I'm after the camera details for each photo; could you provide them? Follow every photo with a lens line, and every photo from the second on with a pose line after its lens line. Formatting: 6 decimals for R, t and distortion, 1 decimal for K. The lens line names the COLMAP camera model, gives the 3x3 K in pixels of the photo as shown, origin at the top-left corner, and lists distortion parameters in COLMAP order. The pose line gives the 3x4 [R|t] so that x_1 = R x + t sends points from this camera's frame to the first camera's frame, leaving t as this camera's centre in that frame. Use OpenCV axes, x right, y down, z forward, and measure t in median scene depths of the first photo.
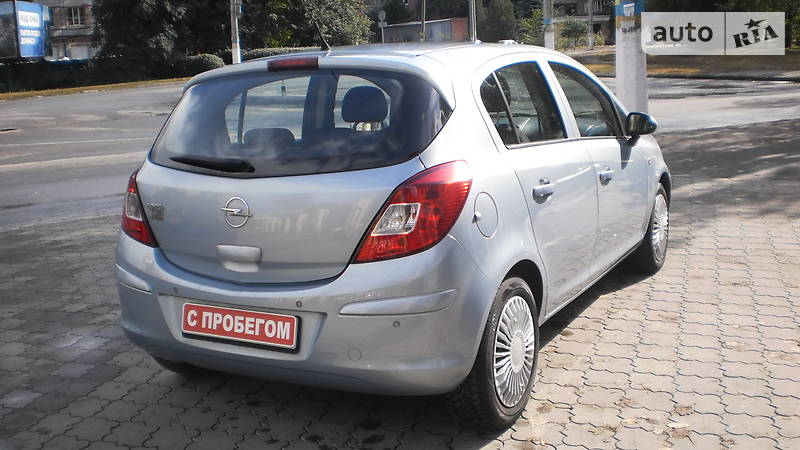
lens RADIAL K [[859.0, 0, 400.0], [0, 859.0, 225.0], [0, 0, 1]] dist [-0.020312, -0.346678]
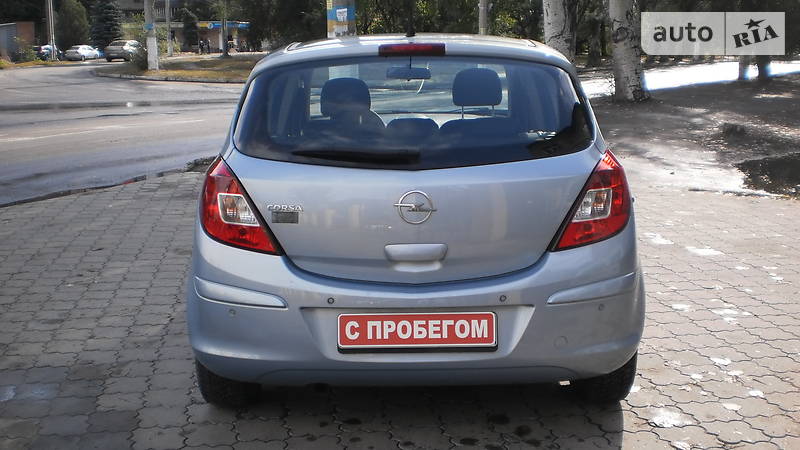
lens RADIAL K [[859.0, 0, 400.0], [0, 859.0, 225.0], [0, 0, 1]] dist [-0.020312, -0.346678]
pose [[0.882431, -0.059026, 0.466724, -0.619763], [0.062898, 0.997993, 0.007293, -0.003609], [-0.466218, 0.022920, 0.884373, 0.191543]]
